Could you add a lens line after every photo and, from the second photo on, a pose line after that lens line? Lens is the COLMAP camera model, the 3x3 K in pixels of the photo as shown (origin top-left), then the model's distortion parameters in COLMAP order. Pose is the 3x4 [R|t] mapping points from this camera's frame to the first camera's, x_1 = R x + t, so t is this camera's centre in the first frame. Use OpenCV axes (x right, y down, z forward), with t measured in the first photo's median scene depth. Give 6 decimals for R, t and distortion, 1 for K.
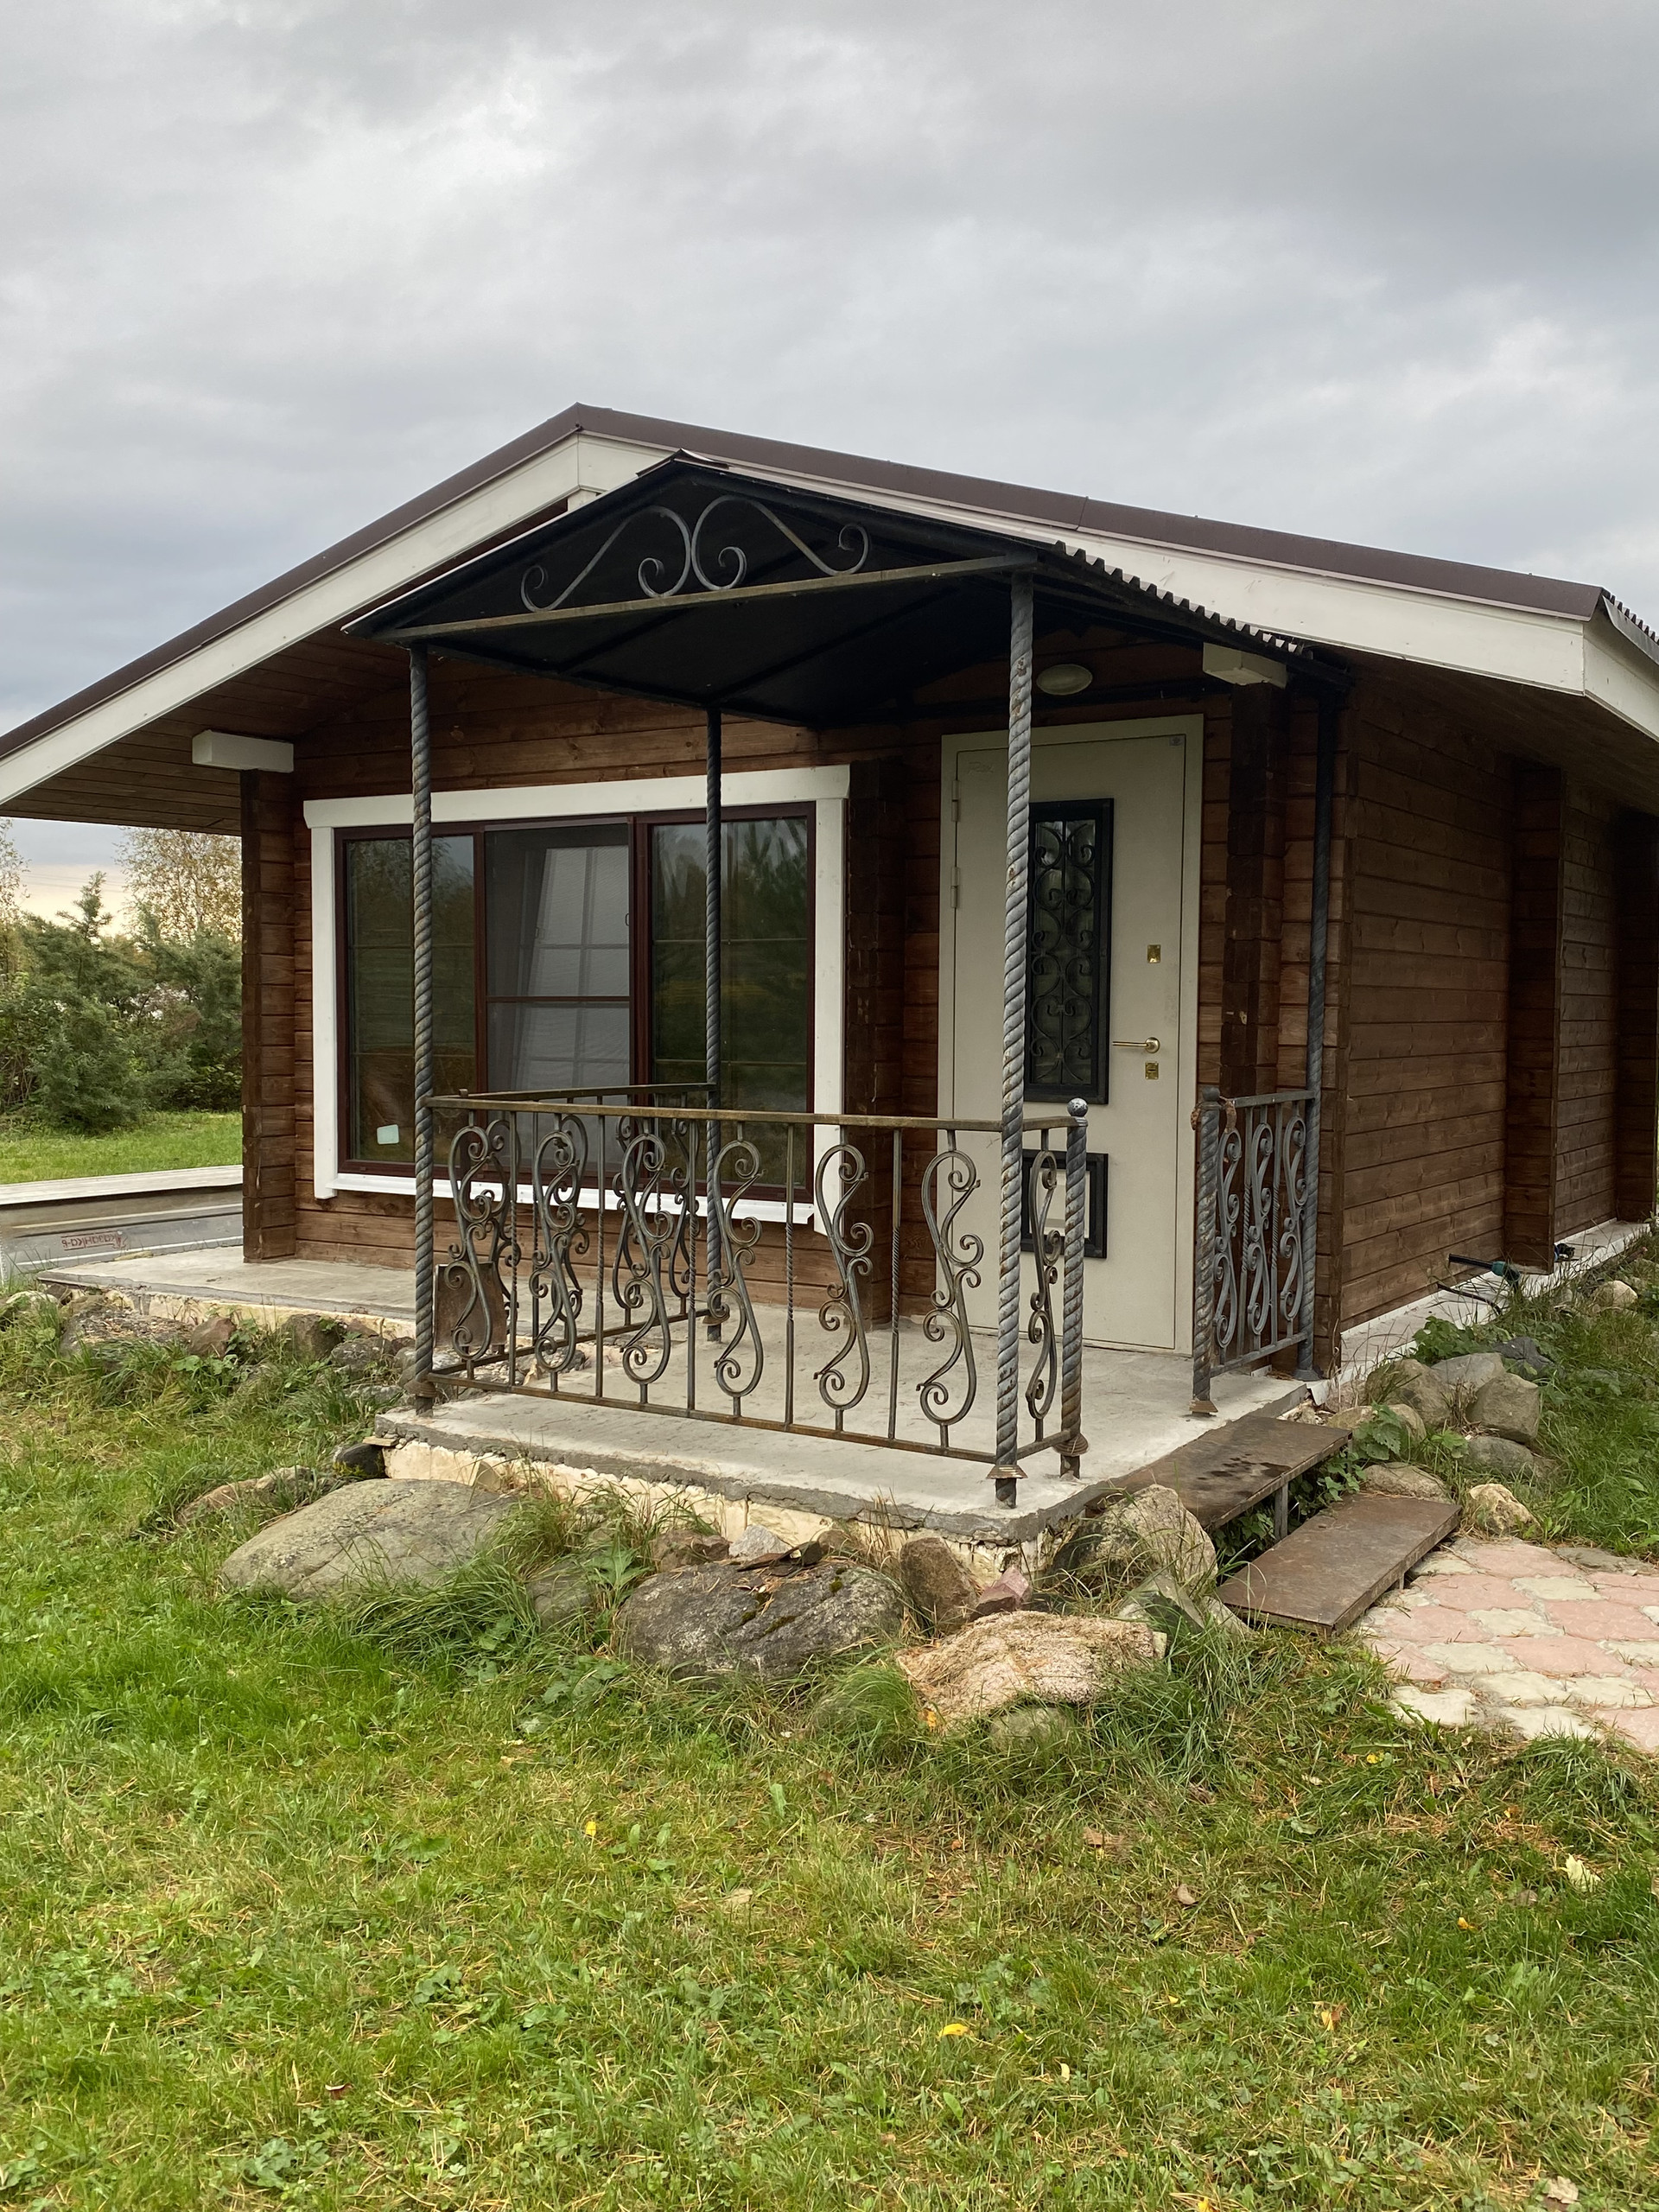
lens RADIAL K [[1987.7, 0, 829.9], [0, 1987.7, 1105.7], [0, 0, 1]] dist [0.061912, -0.098717]
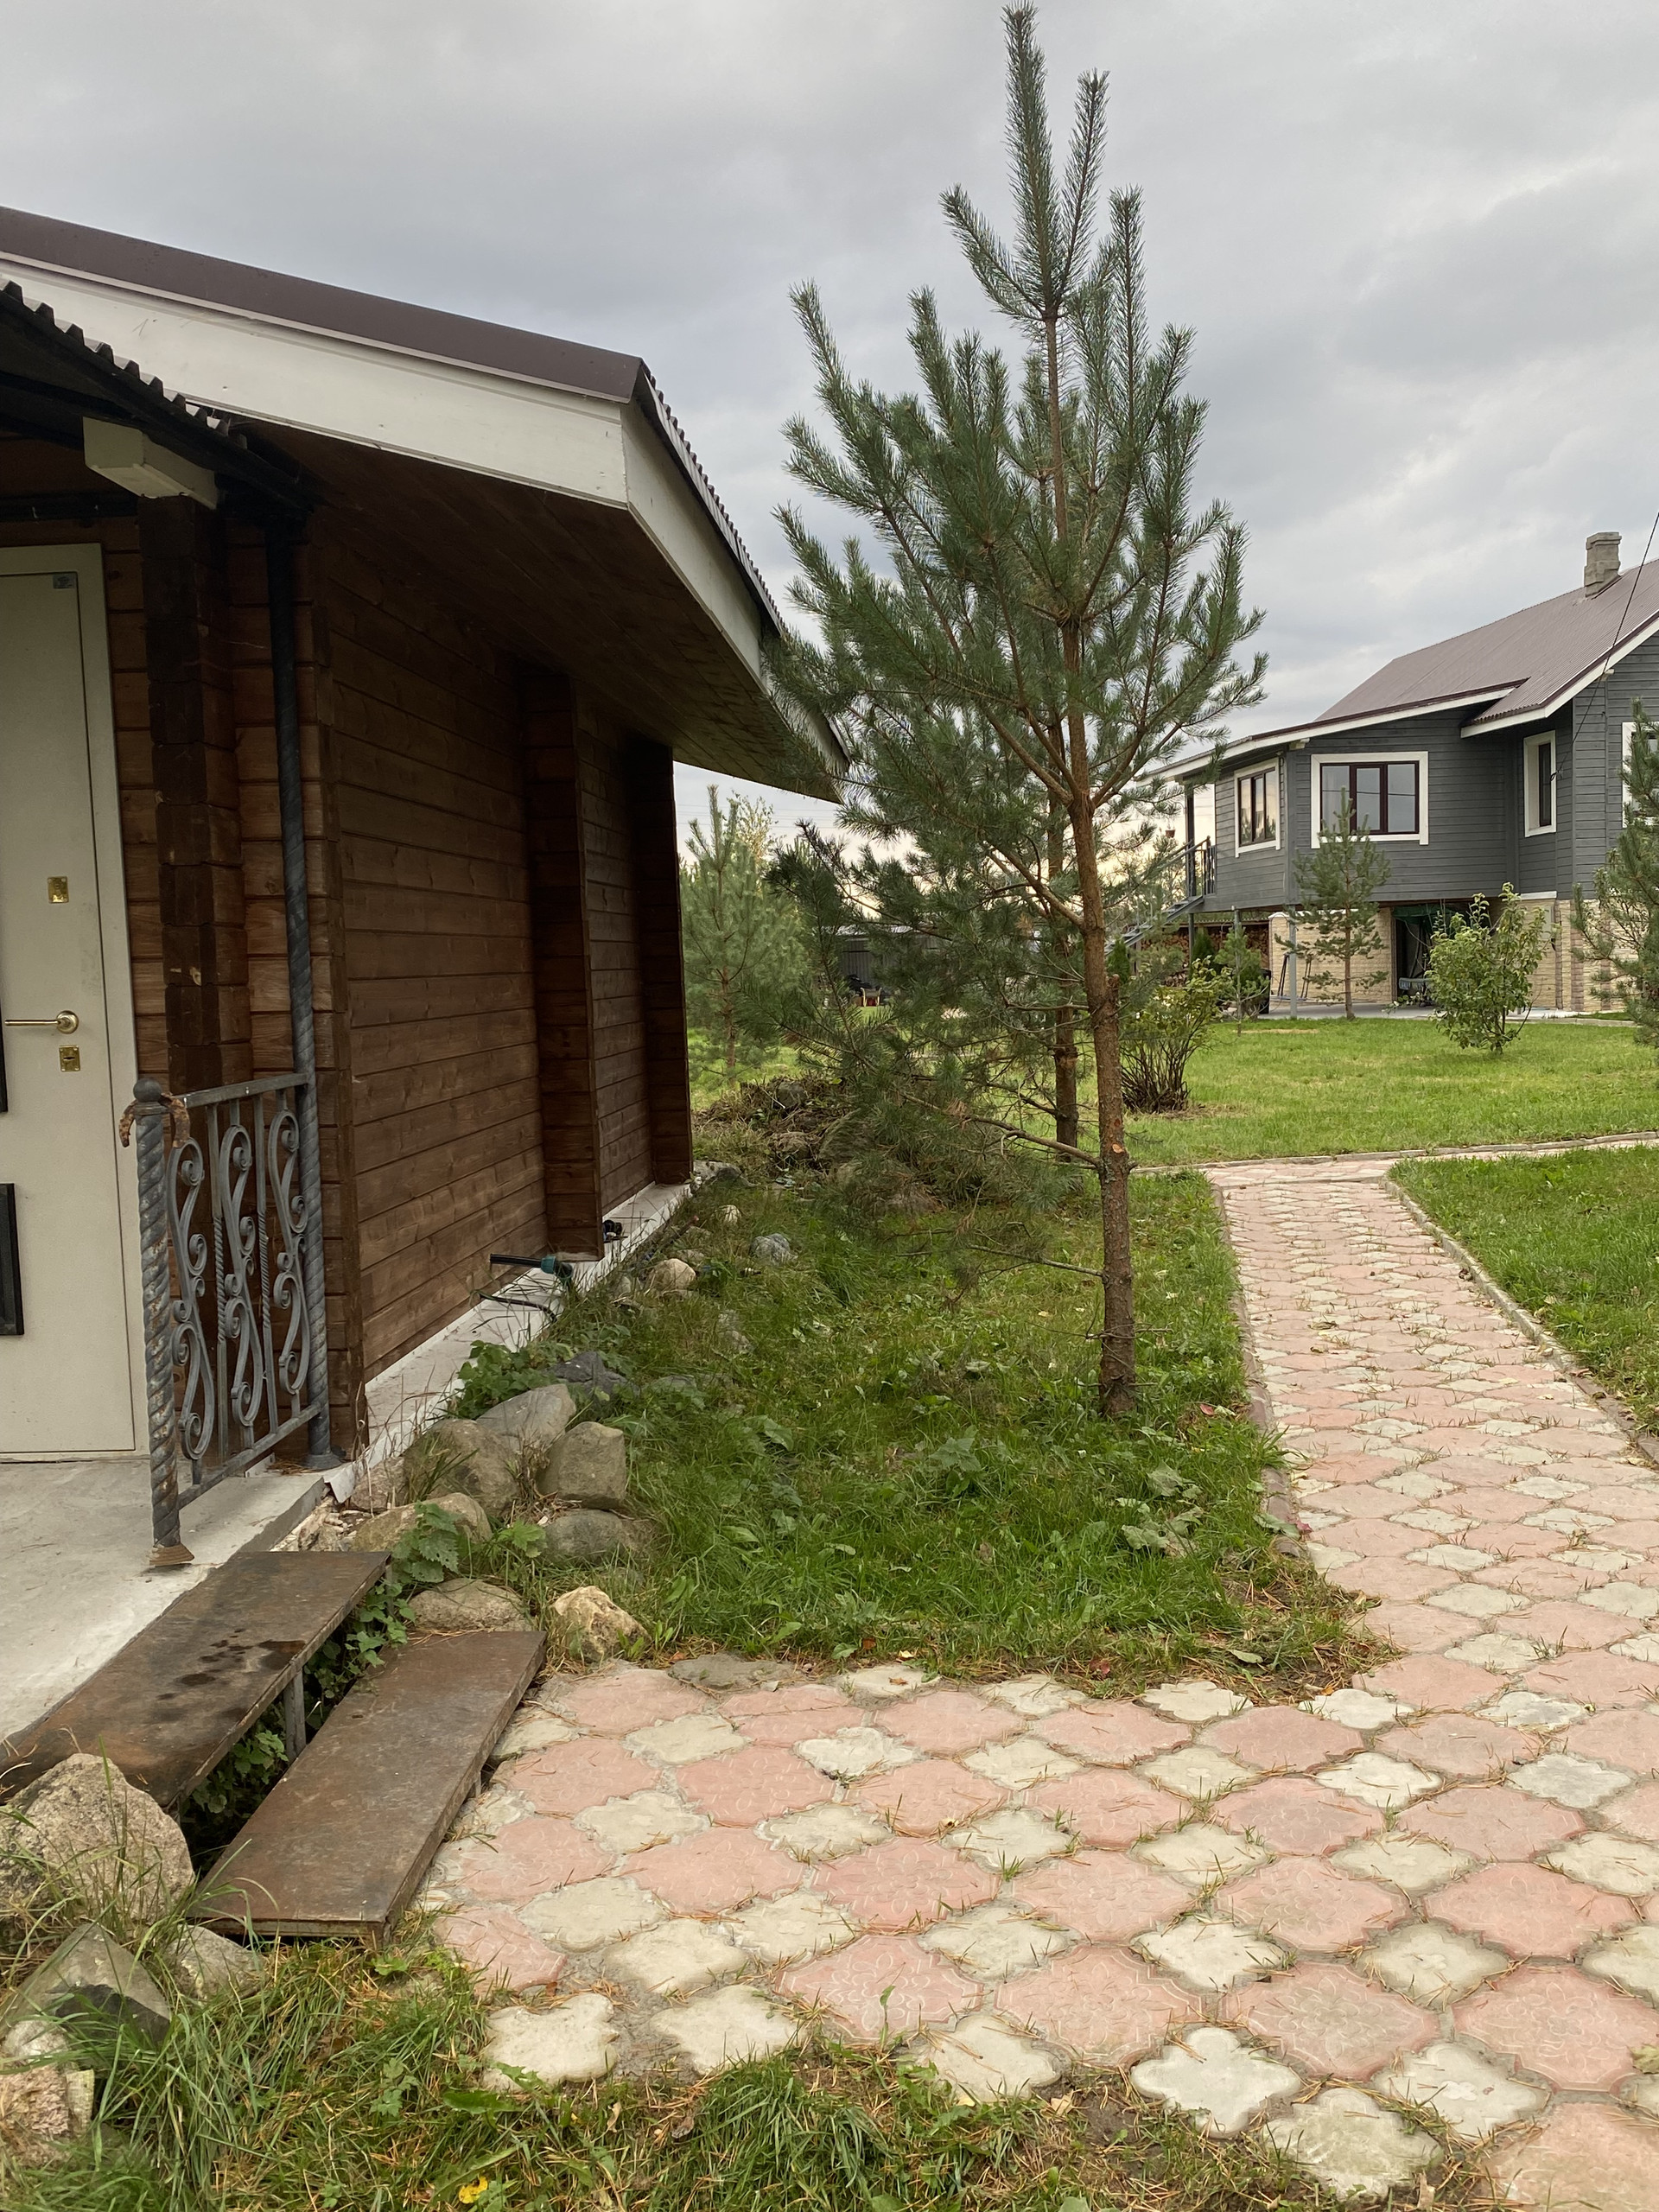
lens RADIAL K [[1987.7, 0, 851.0], [0, 1987.7, 1095.8], [0, 0, 1]] dist [0.061912, -0.098717]
pose [[0.877038, -0.075944, 0.474380, 0.072801], [0.070624, 0.997080, 0.029054, -0.006363], [-0.475201, 0.008021, 0.879841, 0.270371]]
